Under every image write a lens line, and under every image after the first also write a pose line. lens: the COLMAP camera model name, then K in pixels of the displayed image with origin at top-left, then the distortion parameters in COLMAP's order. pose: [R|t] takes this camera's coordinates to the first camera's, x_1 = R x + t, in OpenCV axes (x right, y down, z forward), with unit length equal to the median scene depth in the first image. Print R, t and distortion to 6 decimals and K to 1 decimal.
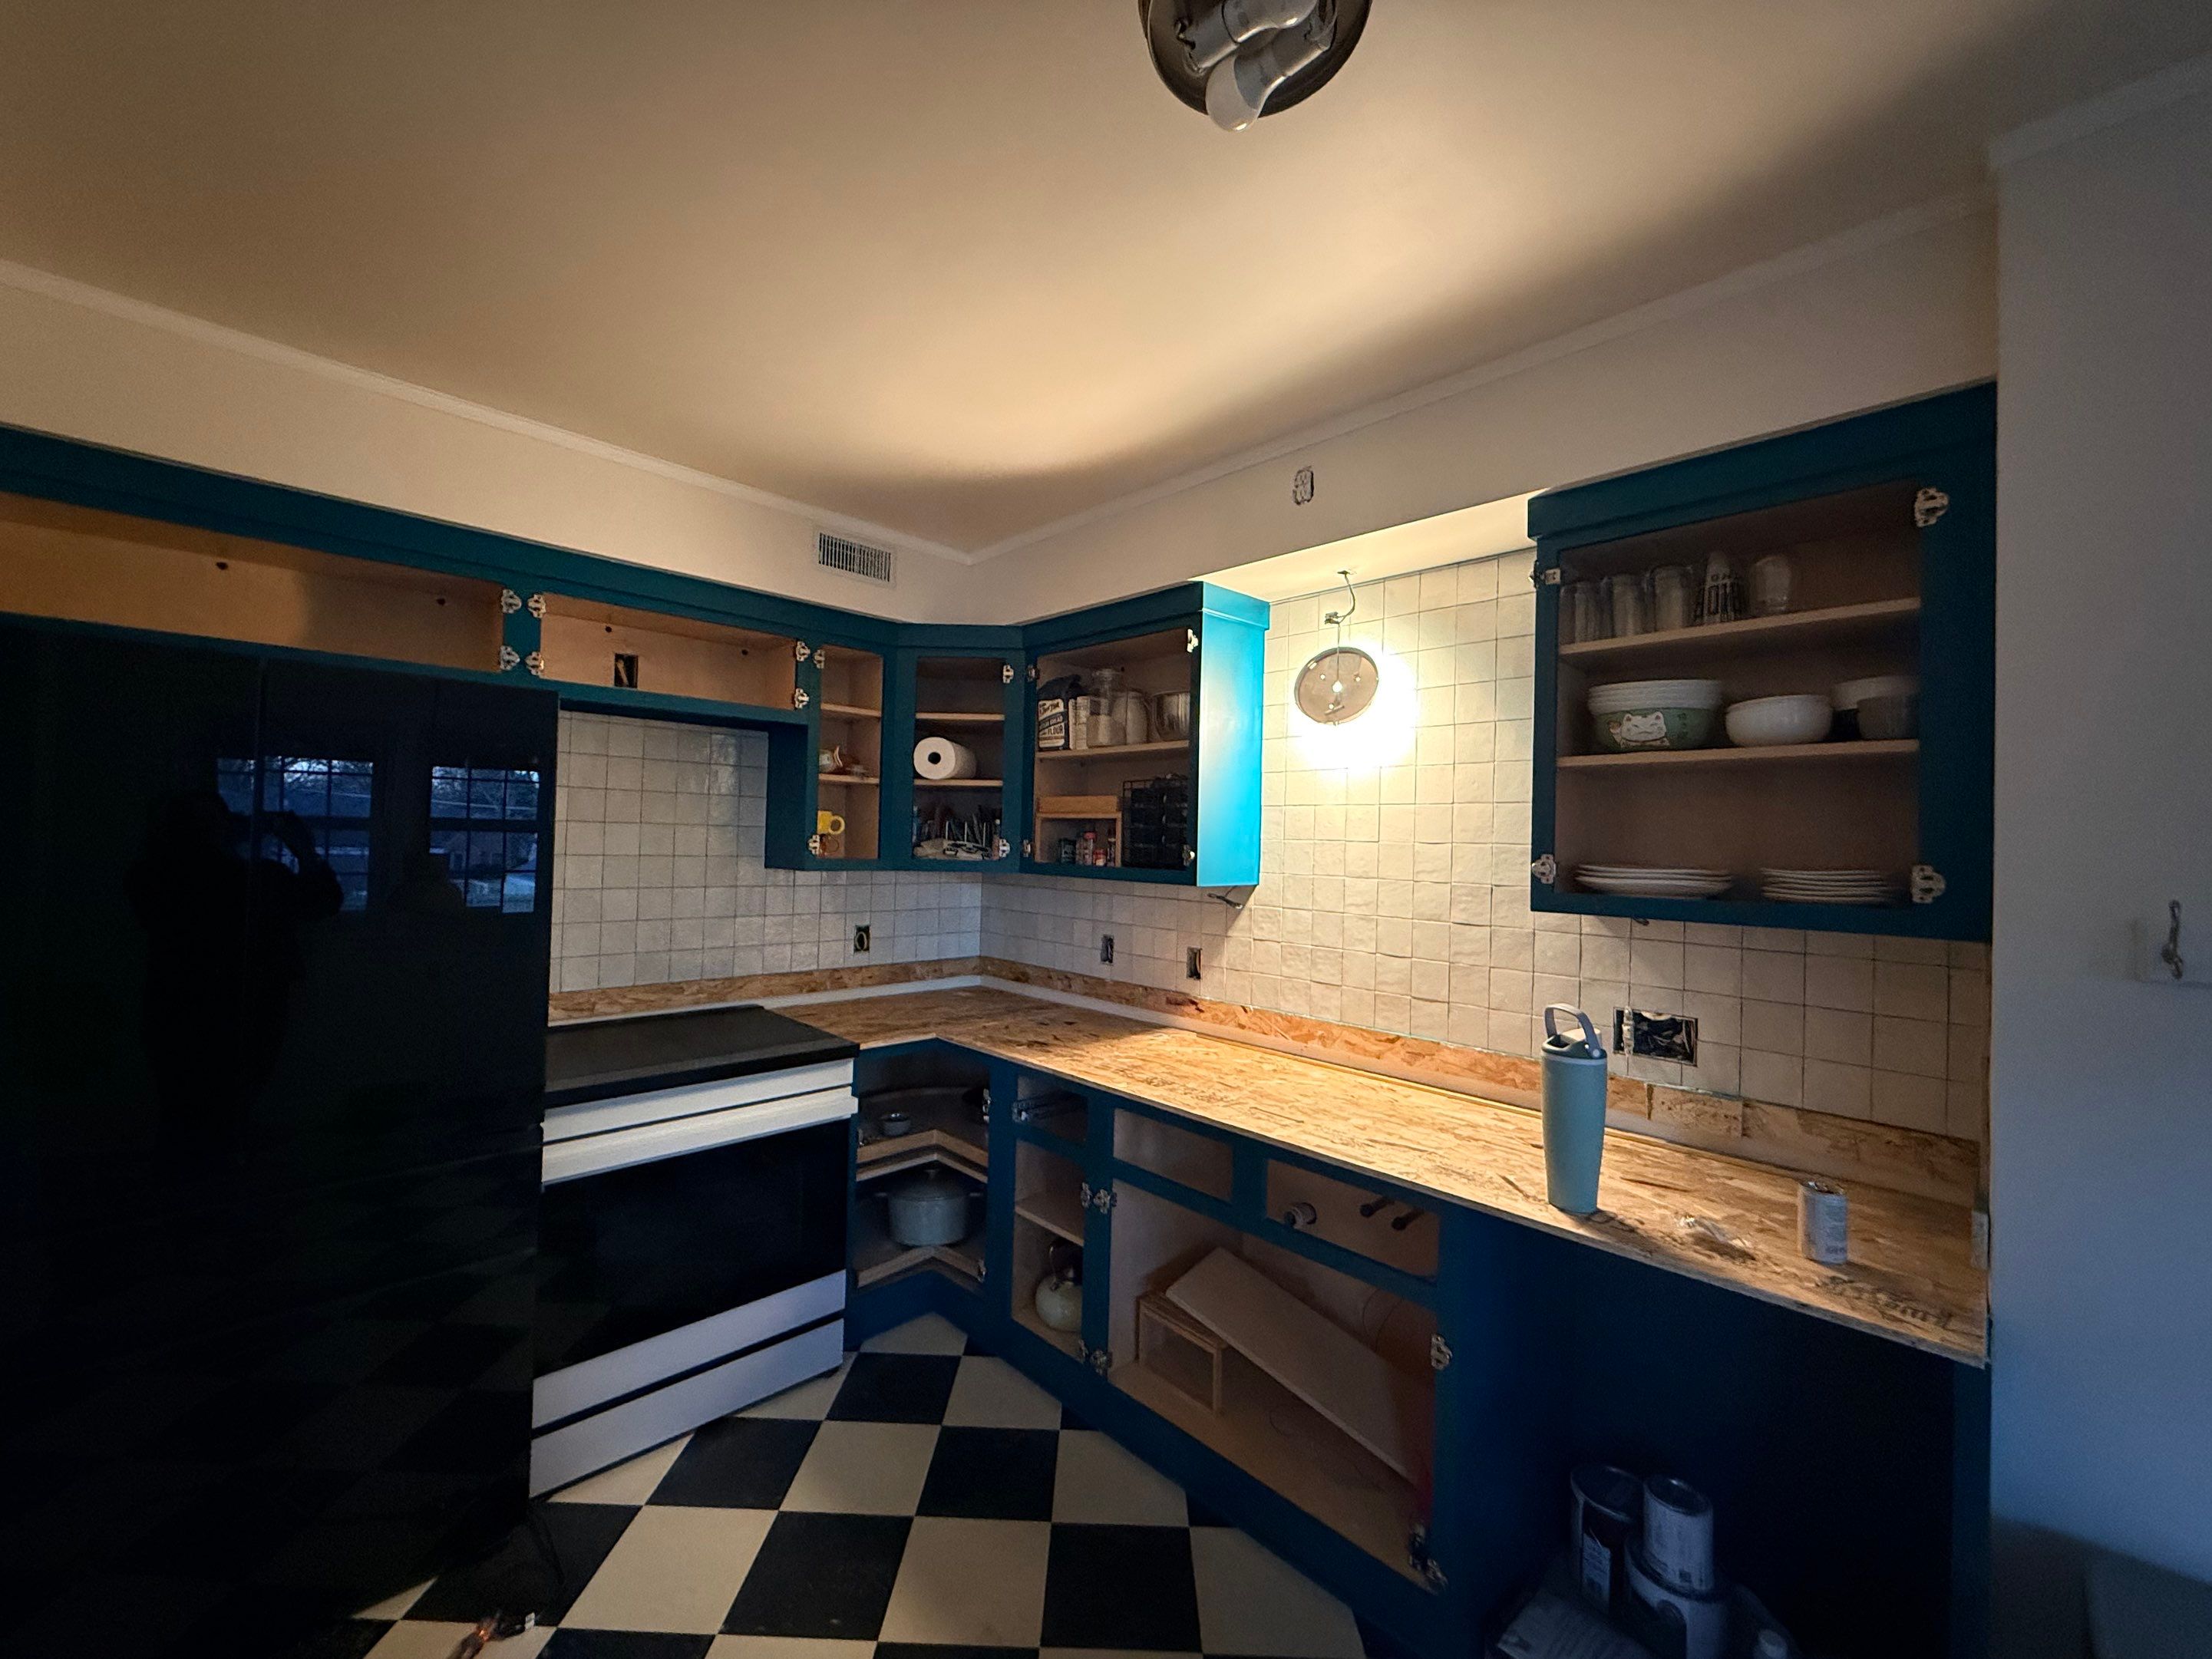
lens RADIAL K [[883.6, 0, 1093.5], [0, 883.6, 828.3], [0, 0, 1]] dist [-0.001369, 0.000429]
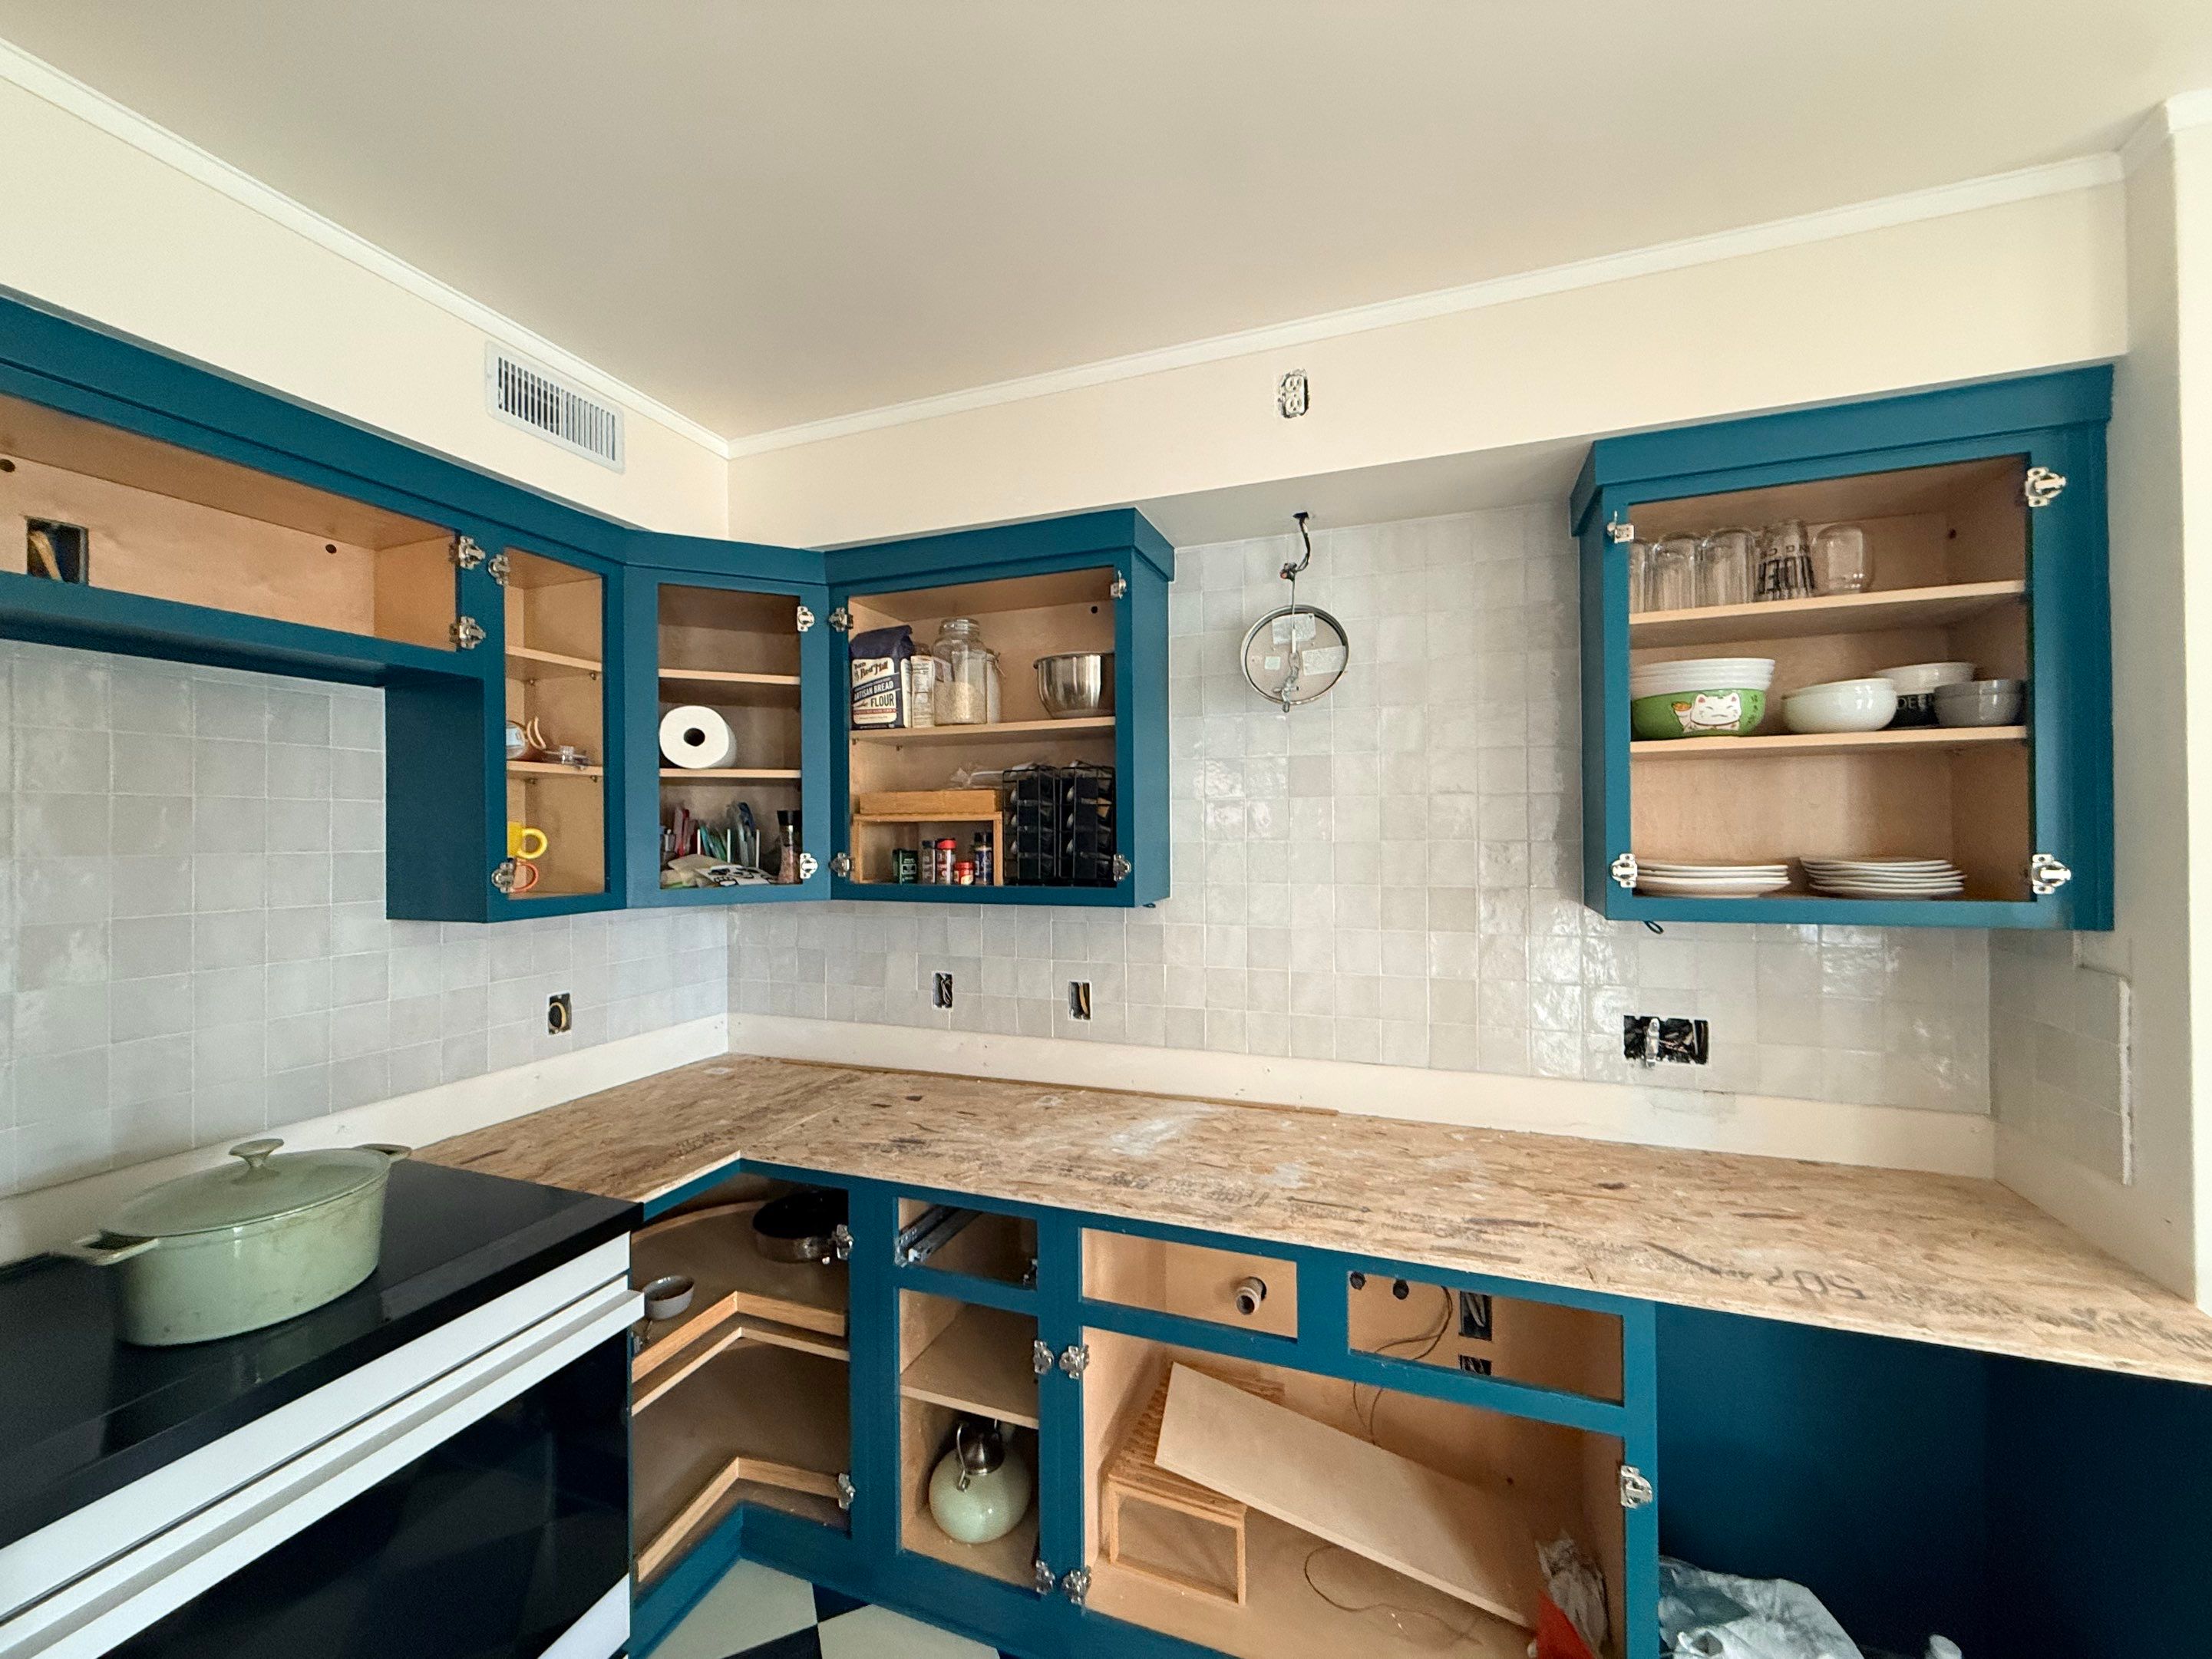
lens RADIAL K [[883.6, 0, 1098.2], [0, 883.6, 828.7], [0, 0, 1]] dist [-0.001369, 0.000429]
pose [[0.901451, -0.032763, 0.431640, -0.257727], [0.025937, 0.999428, 0.021692, -0.021719], [-0.432104, -0.008358, 0.901785, 0.345287]]
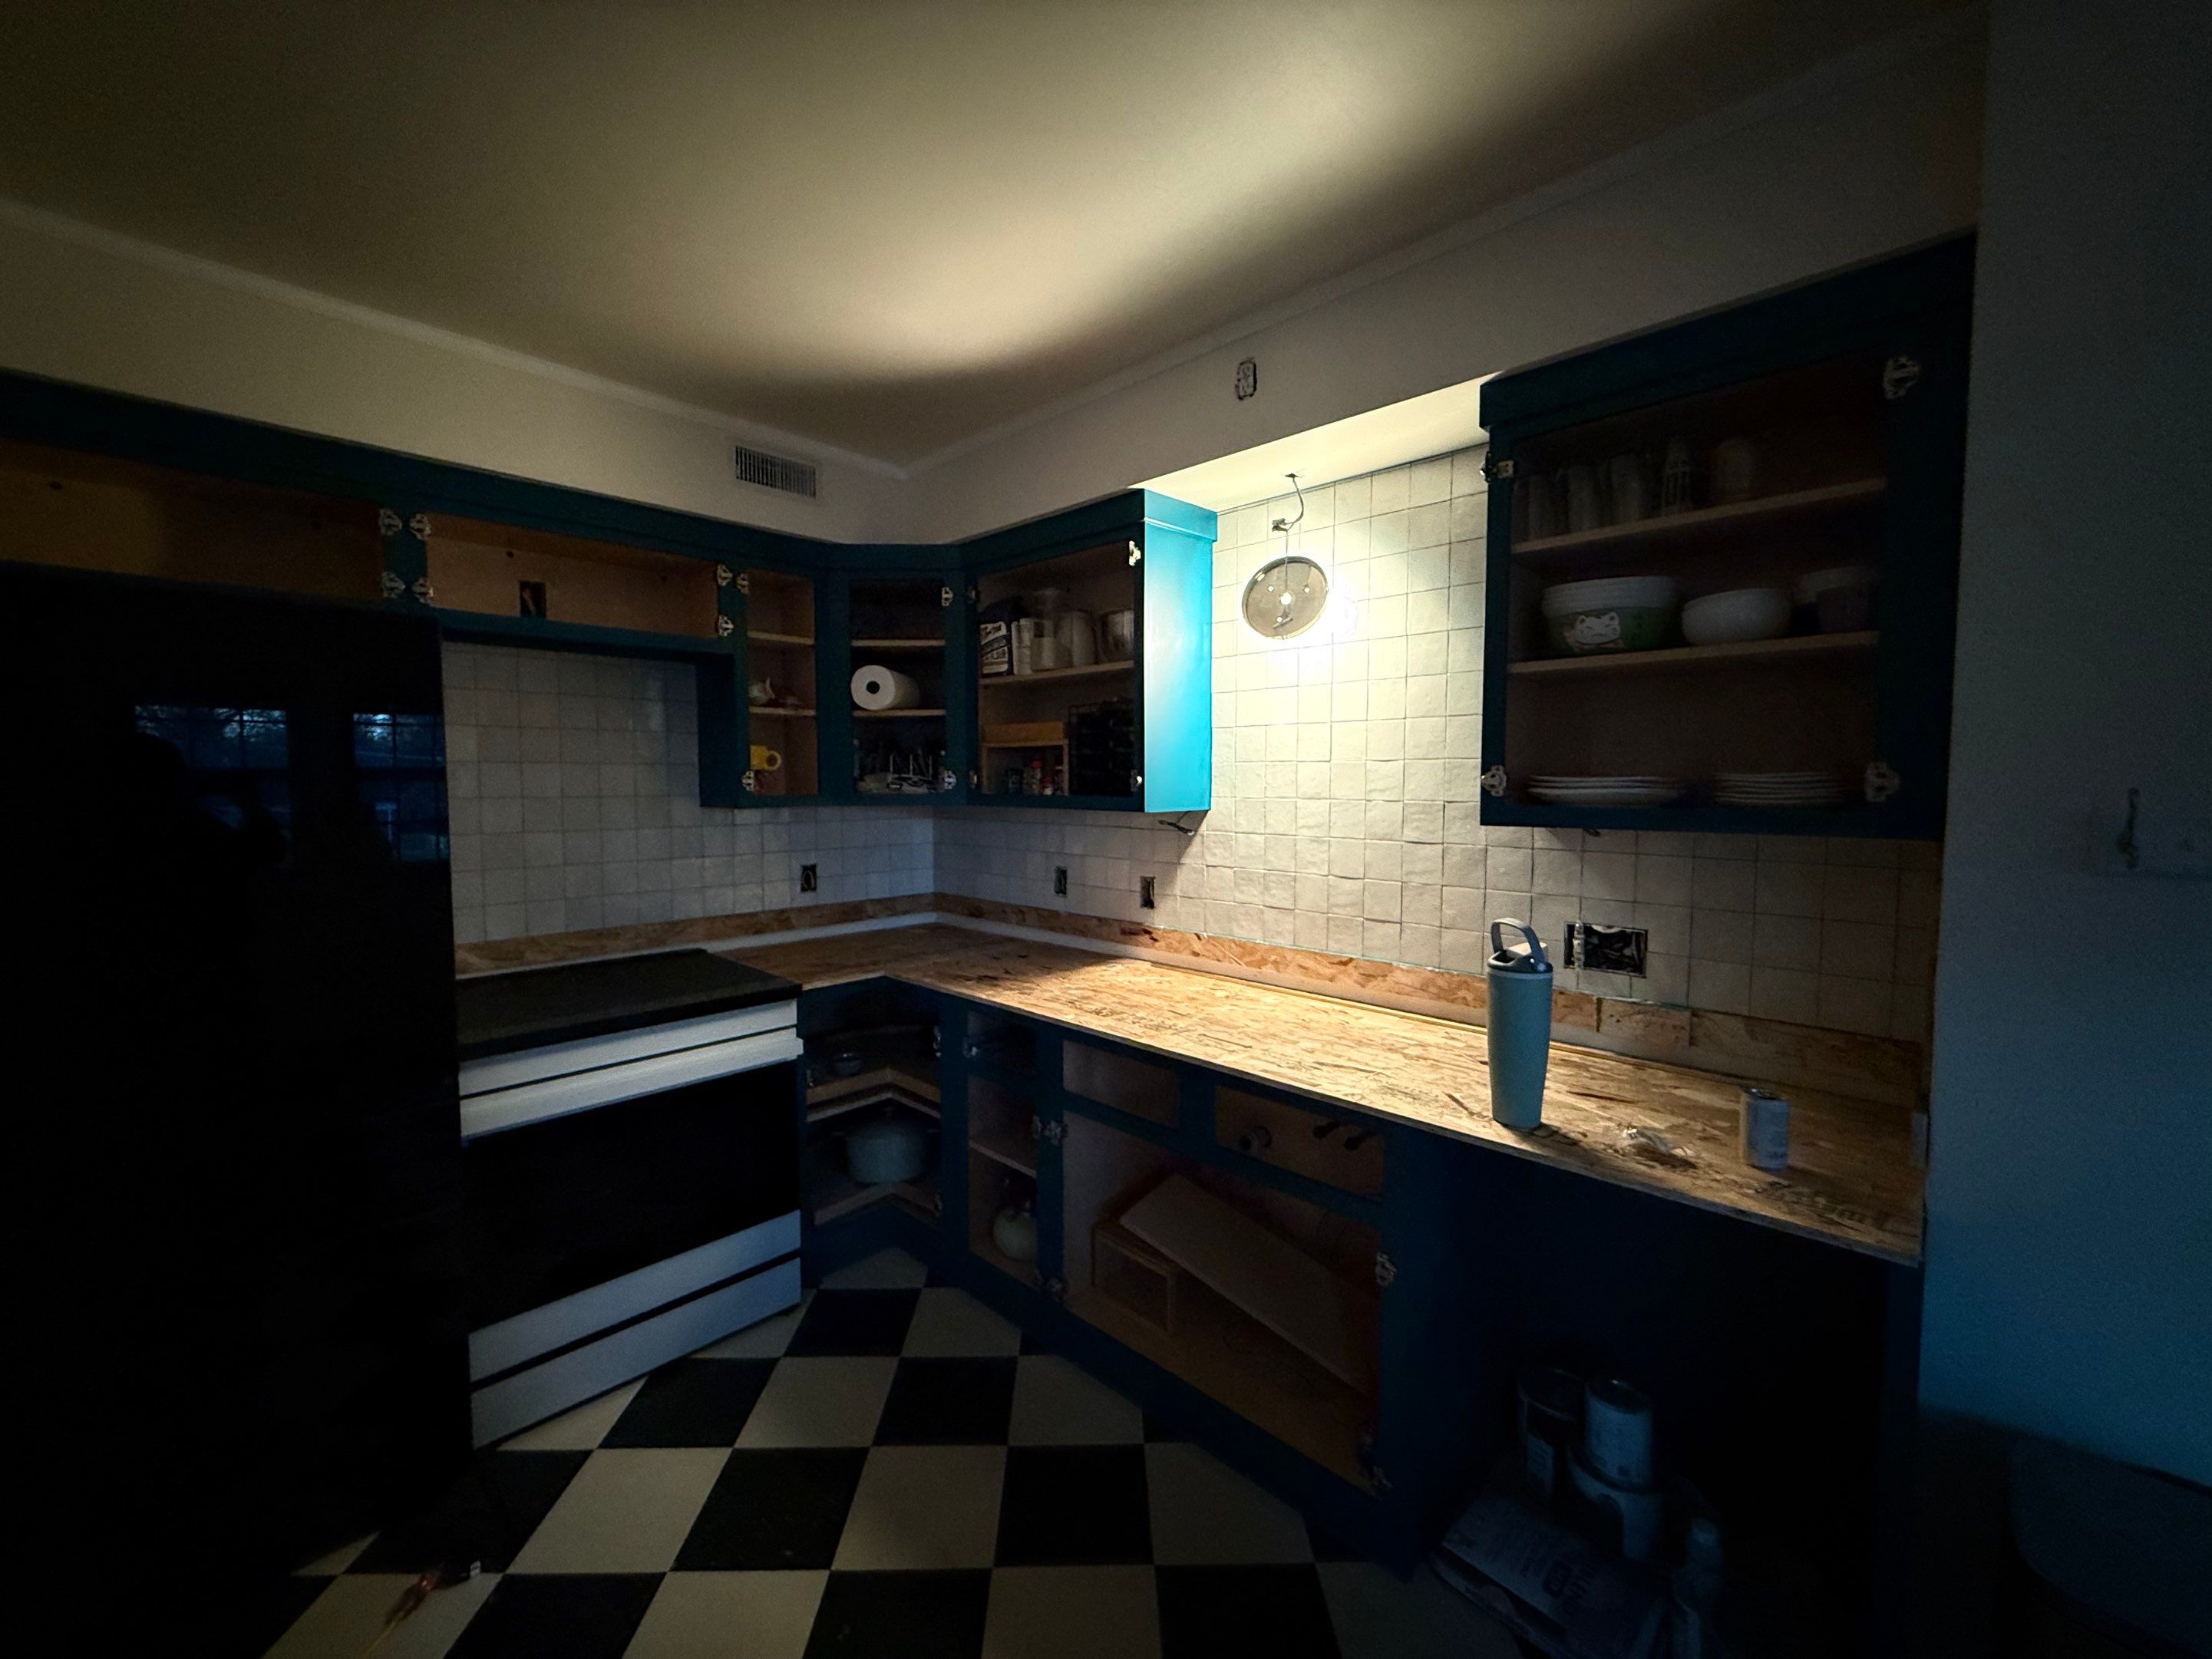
lens RADIAL K [[883.6, 0, 1094.7], [0, 883.6, 829.5], [0, 0, 1]] dist [-0.001369, 0.000429]
pose [[0.999192, -0.027902, 0.028916, 0.036137], [0.025739, 0.997026, 0.072640, 0.013766], [-0.030857, -0.071837, 0.996939, 0.038993]]
